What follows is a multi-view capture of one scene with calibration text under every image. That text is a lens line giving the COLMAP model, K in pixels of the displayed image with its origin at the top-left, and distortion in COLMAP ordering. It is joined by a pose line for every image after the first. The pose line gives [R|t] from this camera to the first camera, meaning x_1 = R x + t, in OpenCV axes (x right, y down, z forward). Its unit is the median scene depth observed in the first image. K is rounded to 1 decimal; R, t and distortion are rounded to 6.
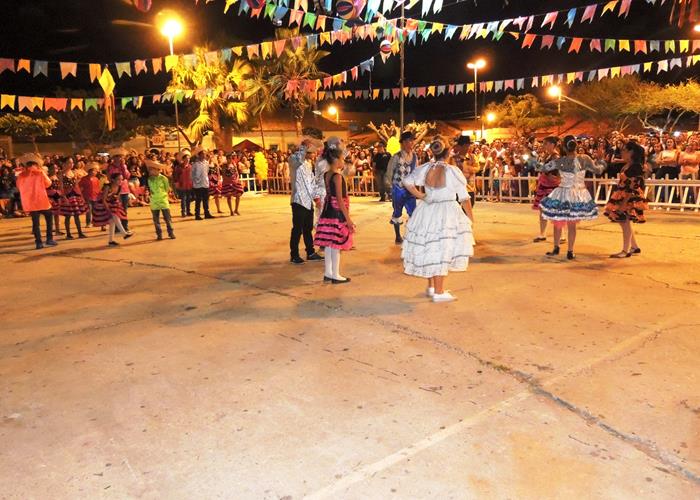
lens RADIAL K [[609.2, 0, 350.0], [0, 609.2, 250.0], [0, 0, 1]] dist [-0.012466, -0.012820]
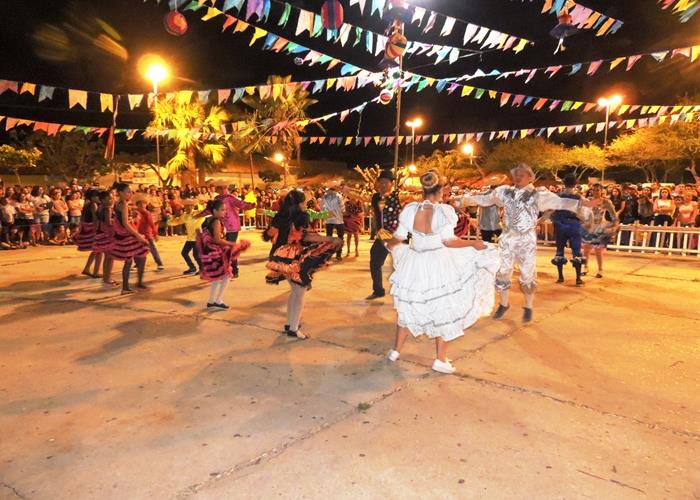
lens RADIAL K [[510.0, 0, 349.4], [0, 510.0, 241.0], [0, 0, 1]] dist [-0.010727, 0.000818]
pose [[0.990692, 0.019395, 0.134734, -0.065734], [-0.010168, 0.997576, -0.068841, -0.009295], [-0.135743, 0.066830, 0.988488, 0.076761]]
